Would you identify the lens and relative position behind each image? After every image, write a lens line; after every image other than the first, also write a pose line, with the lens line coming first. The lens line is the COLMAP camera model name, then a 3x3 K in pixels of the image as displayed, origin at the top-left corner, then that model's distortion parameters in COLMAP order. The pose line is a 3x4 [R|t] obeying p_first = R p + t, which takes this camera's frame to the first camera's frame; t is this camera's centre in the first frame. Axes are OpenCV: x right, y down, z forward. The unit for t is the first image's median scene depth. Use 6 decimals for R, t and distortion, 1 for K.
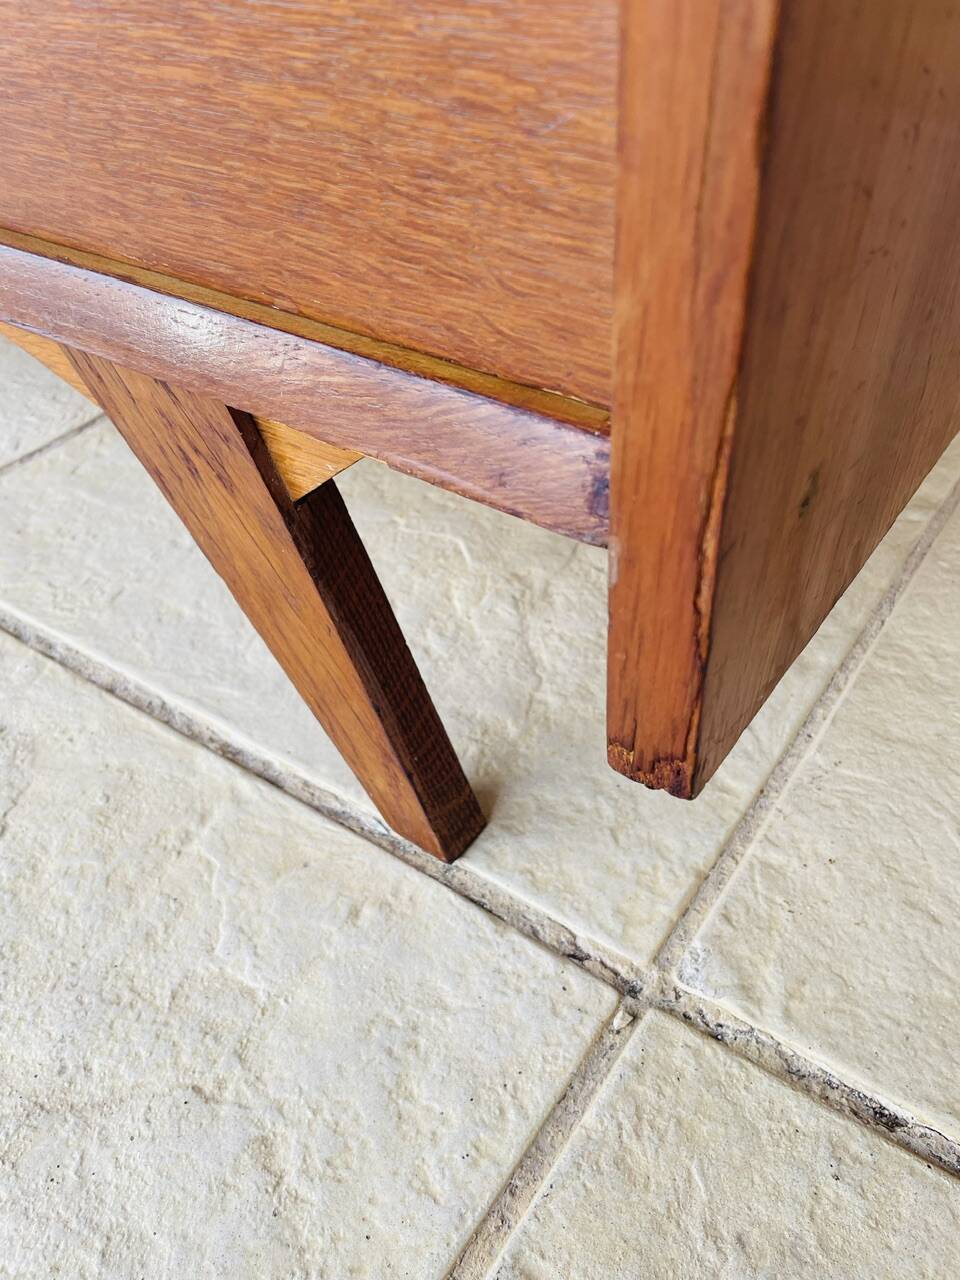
lens RADIAL K [[974.6, 0, 479.9], [0, 974.6, 647.1], [0, 0, 1]] dist [0.081599, -0.112076]
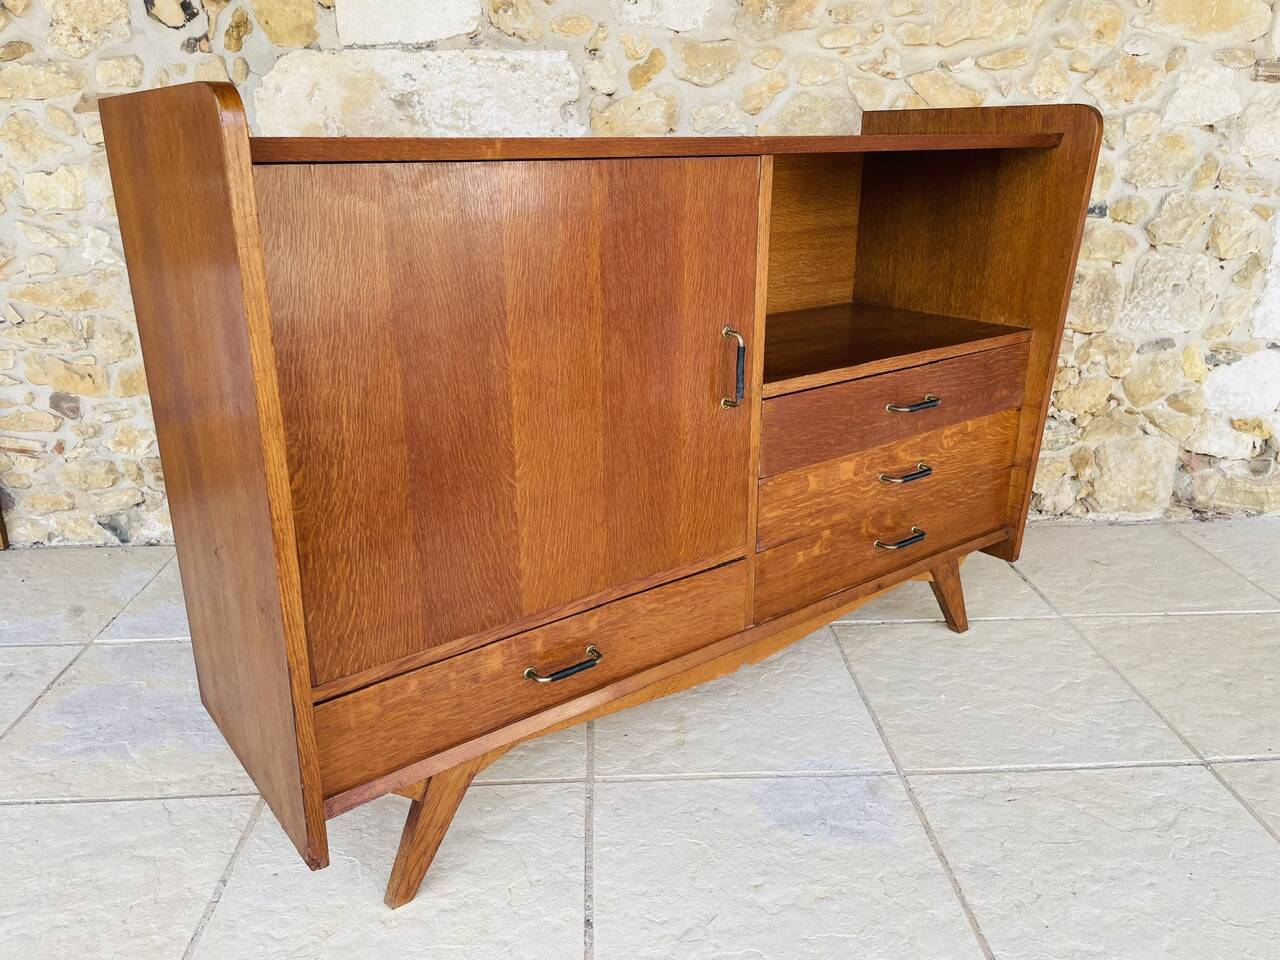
lens RADIAL K [[972.7, 0, 638.4], [0, 972.7, 477.5], [0, 0, 1]] dist [0.080053, -0.109947]
pose [[0.786681, -0.168392, 0.593950, -4.322627], [0.390640, 0.880762, -0.267692, -0.616547], [-0.478051, 0.442609, 0.758660, -1.796415]]
